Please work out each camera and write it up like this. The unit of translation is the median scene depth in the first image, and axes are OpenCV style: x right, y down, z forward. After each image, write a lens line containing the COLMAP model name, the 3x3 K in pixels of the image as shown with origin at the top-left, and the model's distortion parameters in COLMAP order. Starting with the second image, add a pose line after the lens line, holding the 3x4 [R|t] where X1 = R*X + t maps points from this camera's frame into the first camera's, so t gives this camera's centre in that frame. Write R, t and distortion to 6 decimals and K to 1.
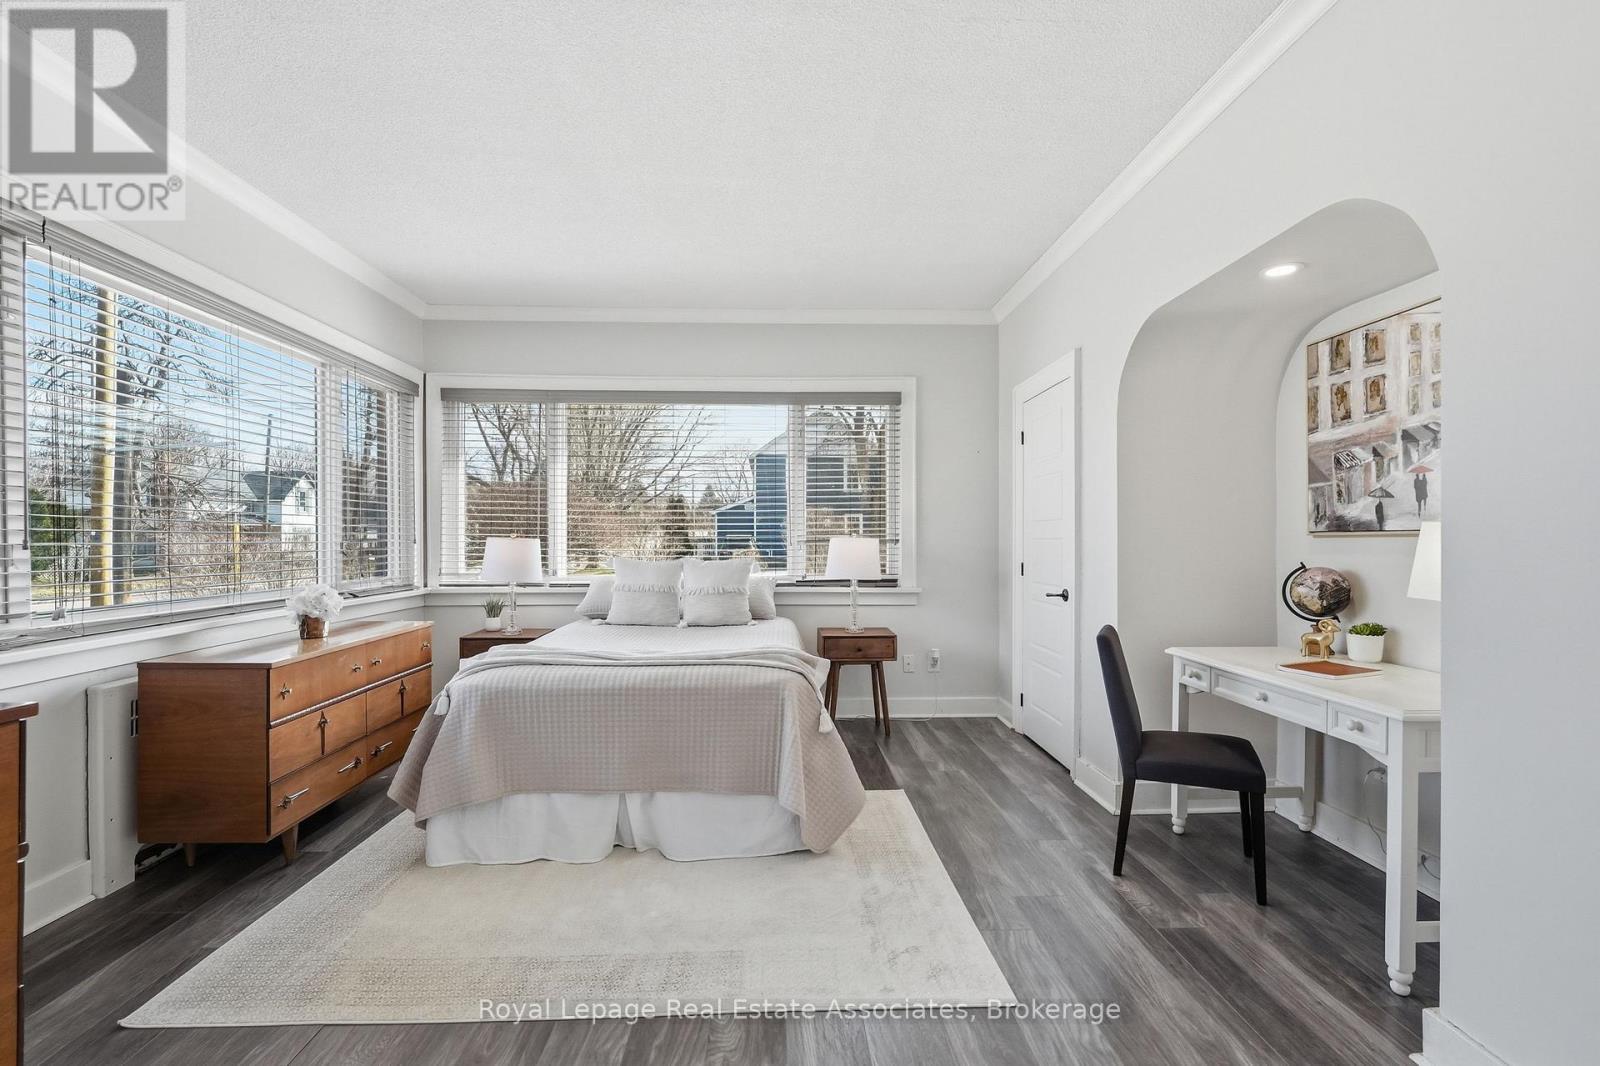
lens RADIAL K [[715.2, 0, 788.3], [0, 715.2, 543.5], [0, 0, 1]] dist [-0.003173, 0.002093]
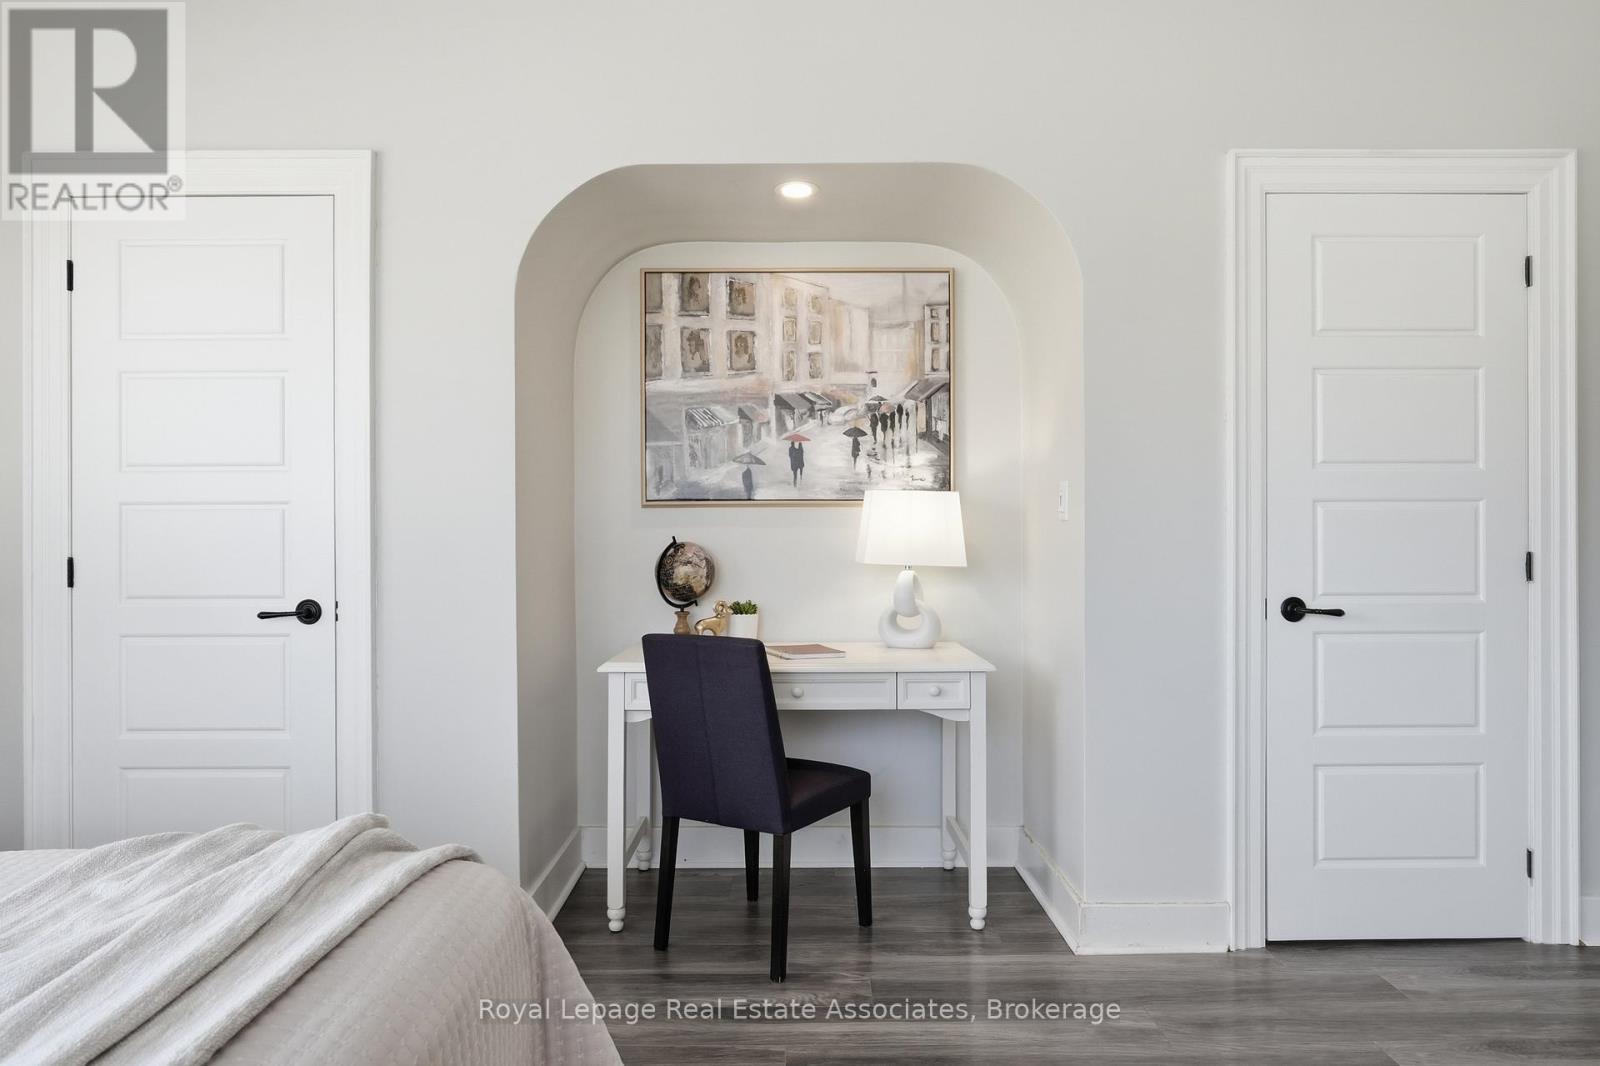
lens RADIAL K [[1055.9, 0, 806.2], [0, 1055.9, 535.5], [0, 0, 1]] dist [0.006106, 0.000954]
pose [[0.017665, 0.004504, 0.999834, -0.523503], [0.008842, 0.999950, -0.004661, 0.034681], [-0.999805, 0.008923, 0.017625, 0.884547]]
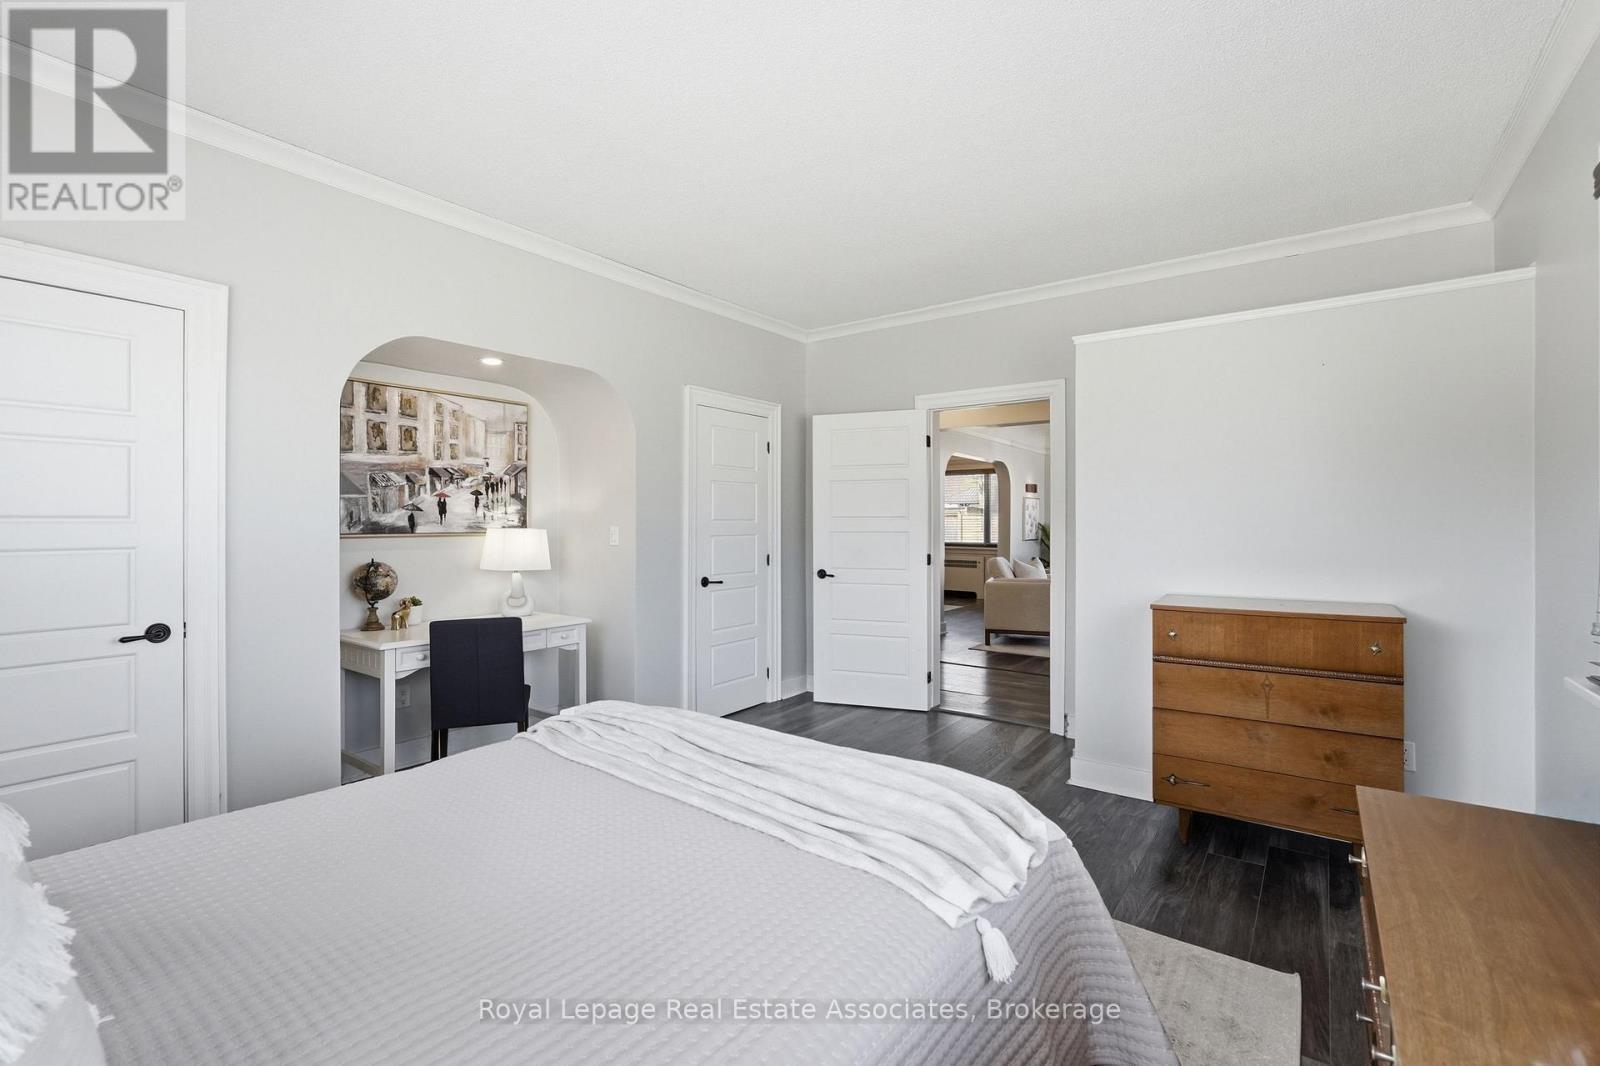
lens RADIAL K [[715.2, 0, 797.6], [0, 715.2, 520.0], [0, 0, 1]] dist [-0.003173, 0.002093]
pose [[-0.785635, 0.005260, 0.618668, -0.679670], [0.006415, 0.999979, -0.000355, -0.038402], [-0.618657, 0.003690, -0.785653, 1.627462]]
